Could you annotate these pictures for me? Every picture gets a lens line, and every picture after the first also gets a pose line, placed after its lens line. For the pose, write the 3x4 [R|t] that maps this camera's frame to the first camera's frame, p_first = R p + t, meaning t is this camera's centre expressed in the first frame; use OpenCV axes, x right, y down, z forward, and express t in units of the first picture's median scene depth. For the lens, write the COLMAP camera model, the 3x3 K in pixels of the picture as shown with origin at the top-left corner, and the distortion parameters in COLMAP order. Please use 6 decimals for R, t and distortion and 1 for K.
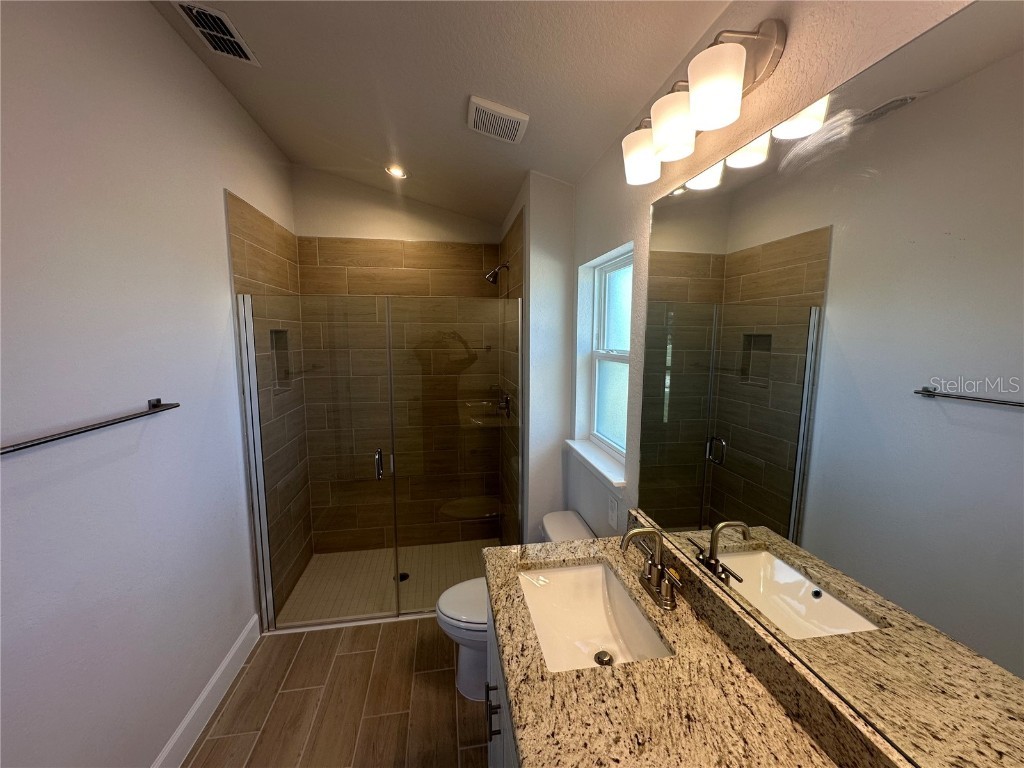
lens RADIAL K [[407.8, 0, 512.0], [0, 407.8, 384.0], [0, 0, 1]] dist [-0.000667, -0.000109]
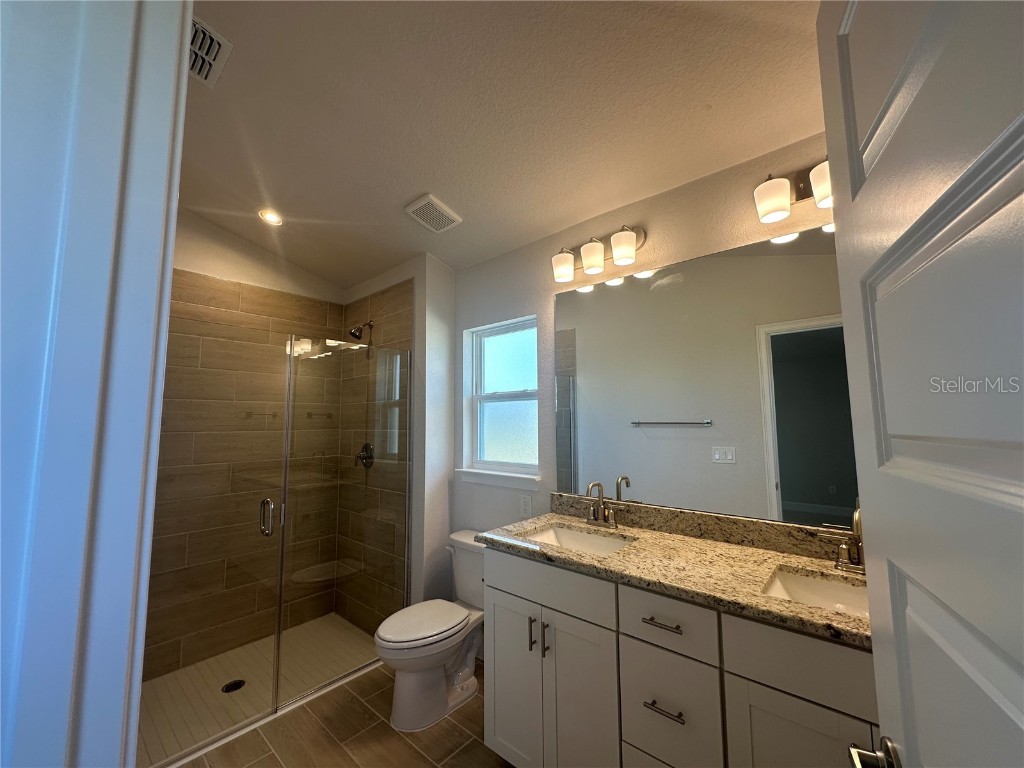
lens RADIAL K [[407.8, 0, 512.0], [0, 407.8, 384.0], [0, 0, 1]] dist [-0.000667, -0.000109]
pose [[0.776803, 0.050045, 0.627752, -0.497803], [0.083918, 0.979721, -0.181948, 0.124012], [-0.624127, 0.194017, 0.756850, -0.045890]]
